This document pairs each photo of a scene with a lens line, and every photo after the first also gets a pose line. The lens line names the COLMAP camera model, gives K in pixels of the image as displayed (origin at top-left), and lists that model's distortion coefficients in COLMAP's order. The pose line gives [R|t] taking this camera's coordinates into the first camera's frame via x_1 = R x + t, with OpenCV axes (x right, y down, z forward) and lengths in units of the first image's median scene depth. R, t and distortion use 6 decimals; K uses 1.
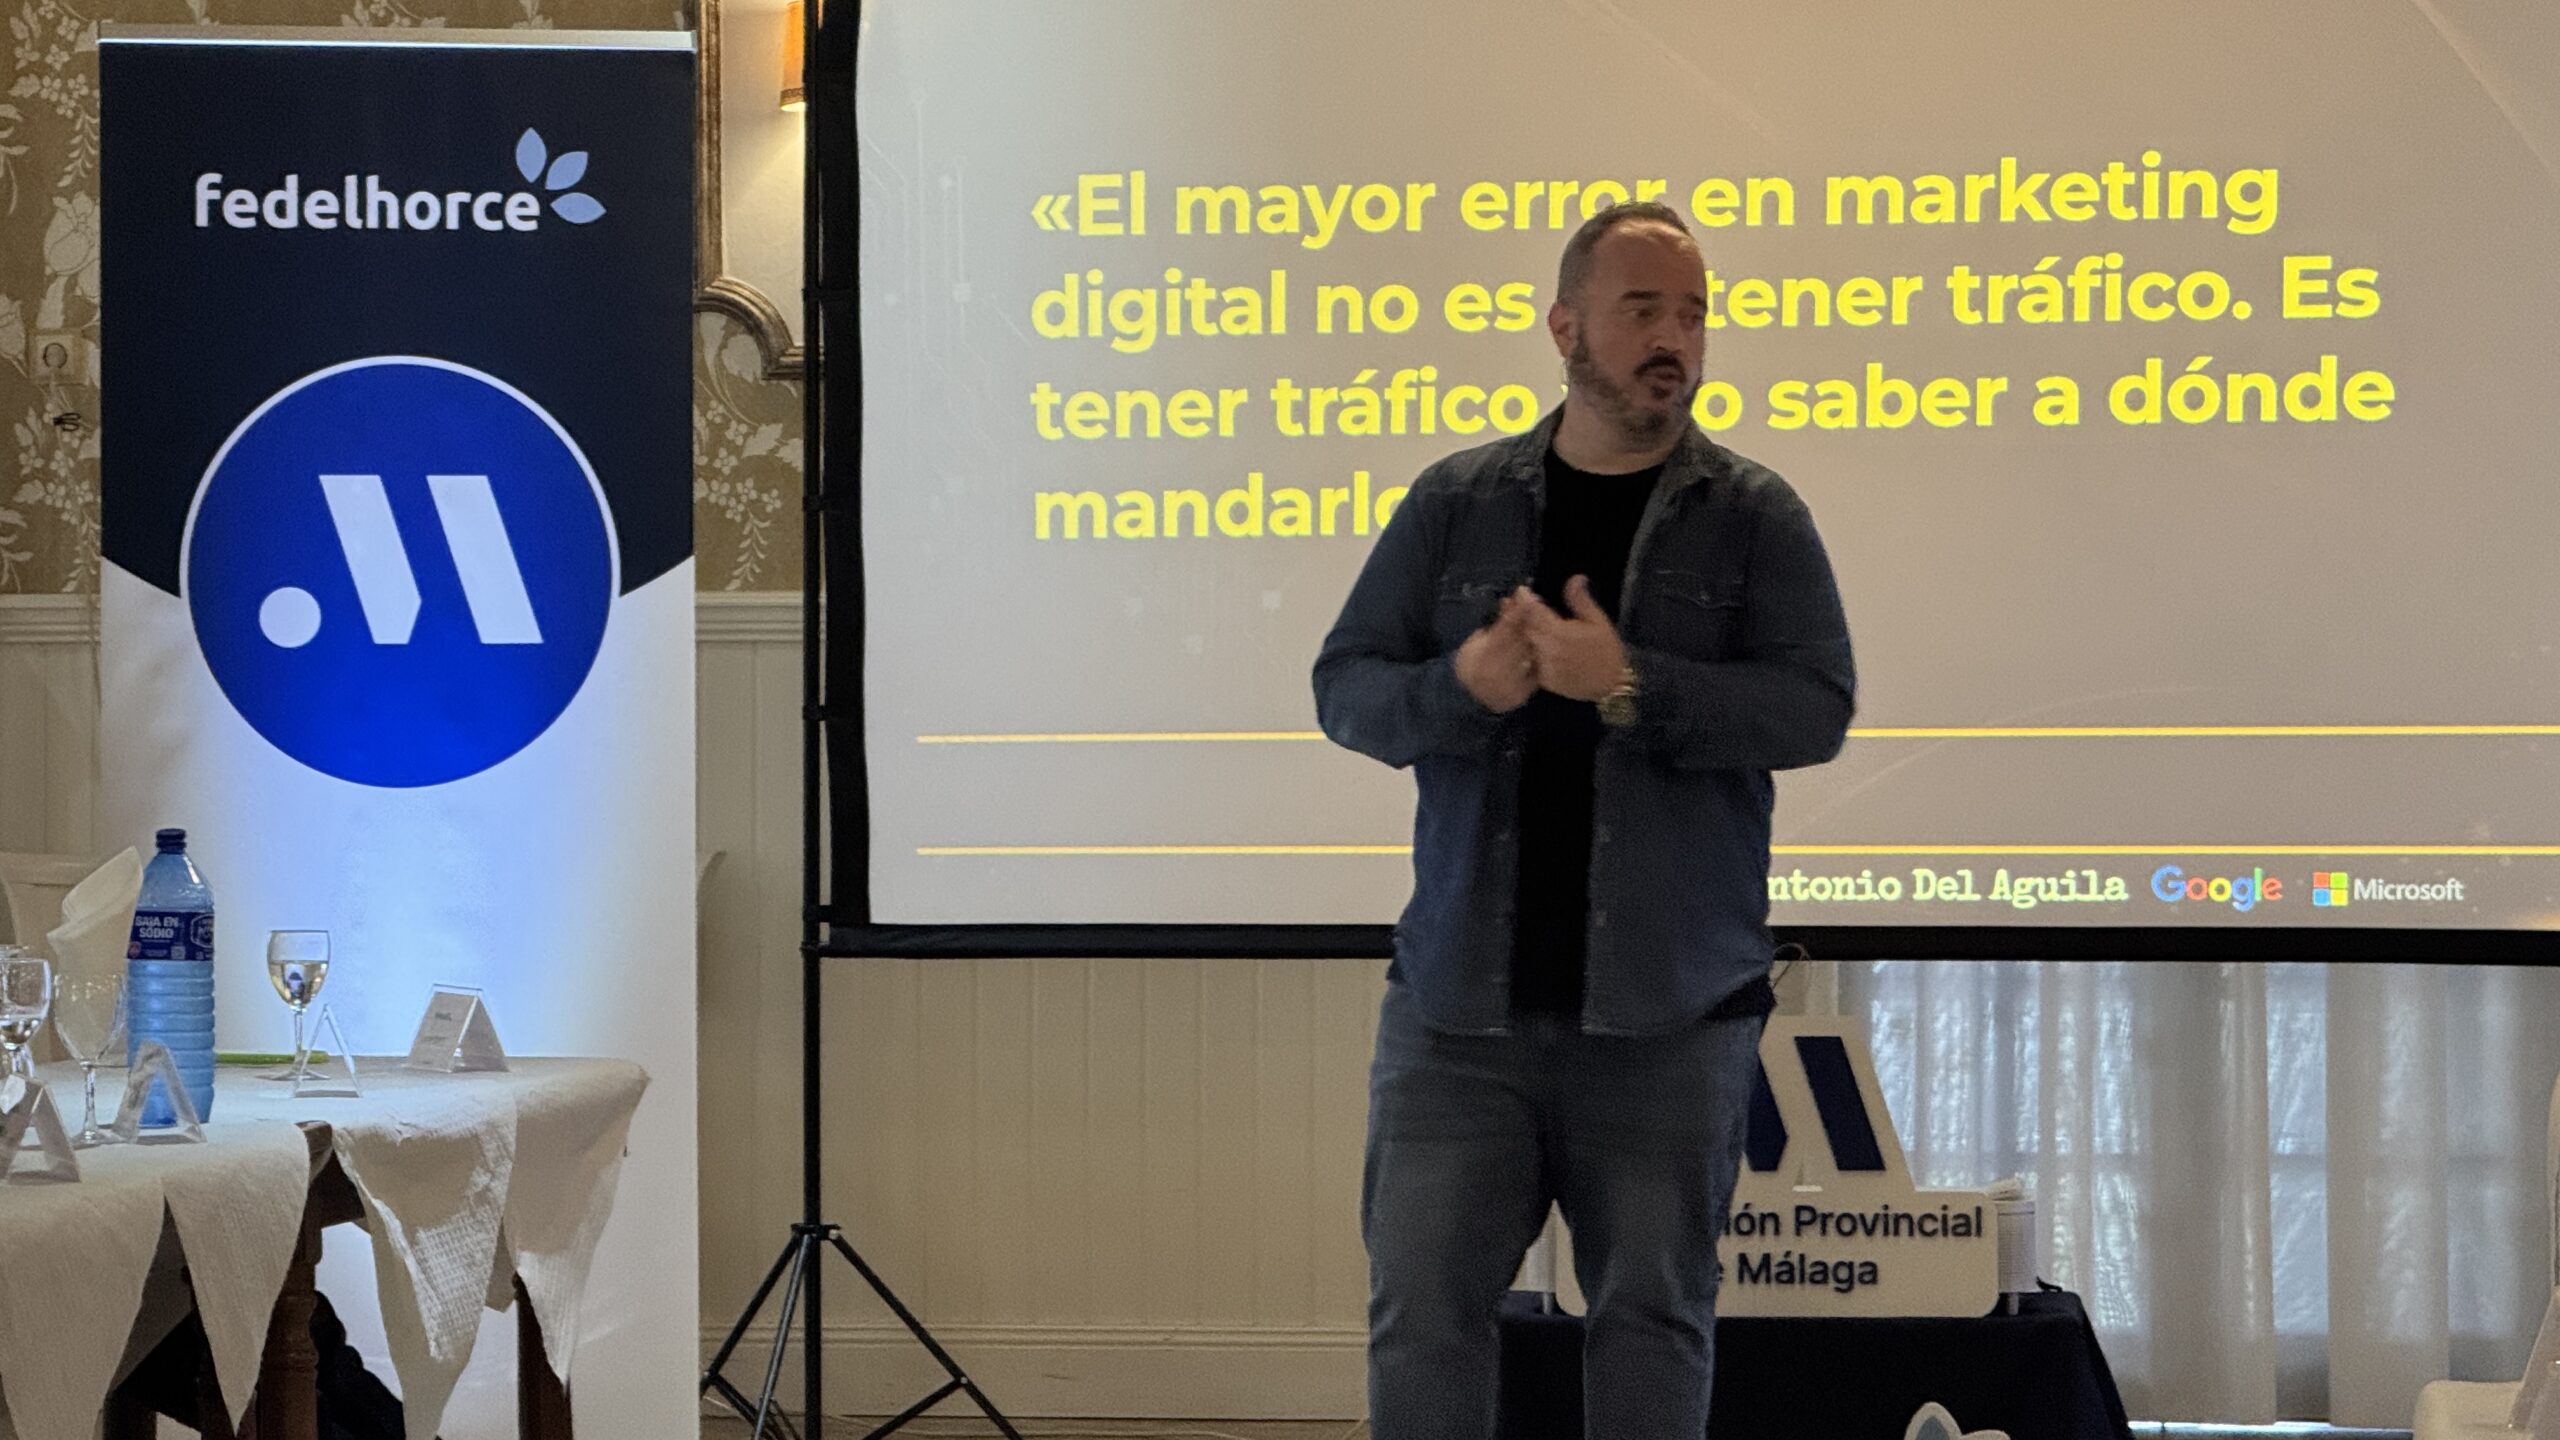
lens RADIAL K [[9271.3, 0, 1276.3], [0, 9271.3, 725.3], [0, 0, 1]] dist [0.262969, 0.000000]
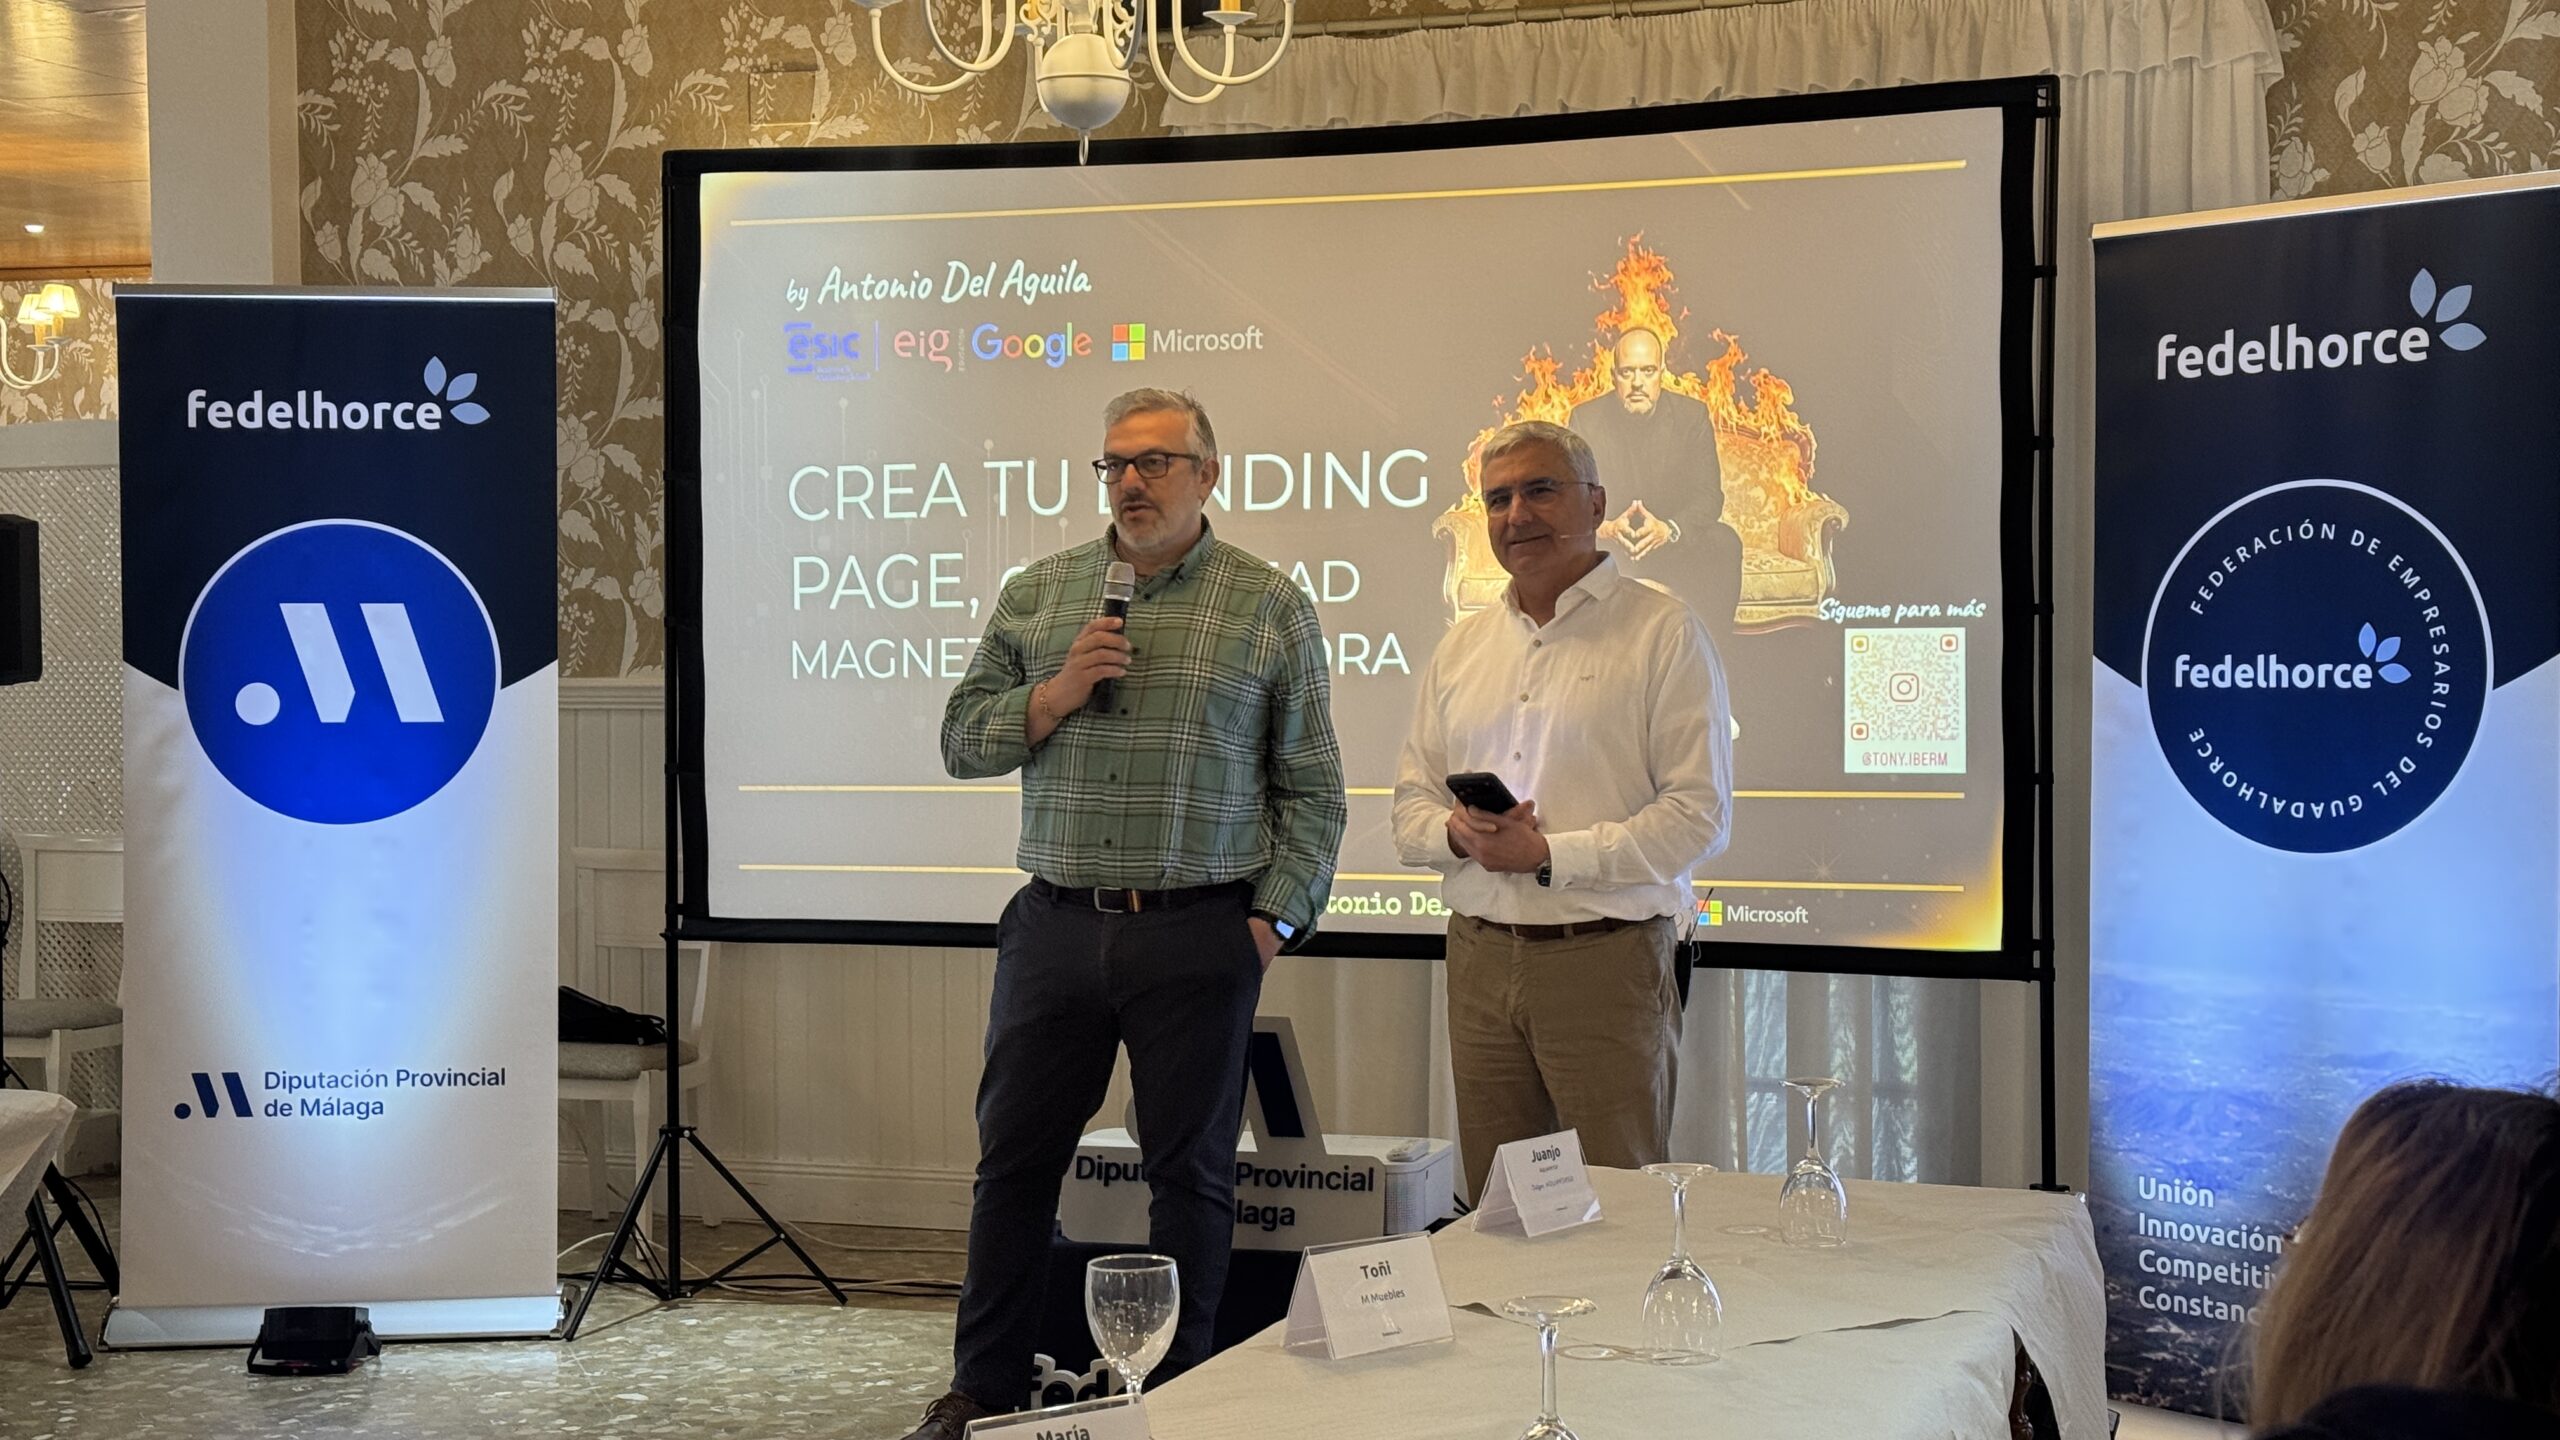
lens RADIAL K [[3367.8, 0, 1356.1], [0, 3367.8, 807.4], [0, 0, 1]] dist [0.122966, 0.000000]
pose [[0.978552, 0.008858, -0.205811, 0.163922], [-0.001212, 0.999305, 0.037245, -0.015358], [0.205998, -0.036197, 0.977883, 0.522614]]
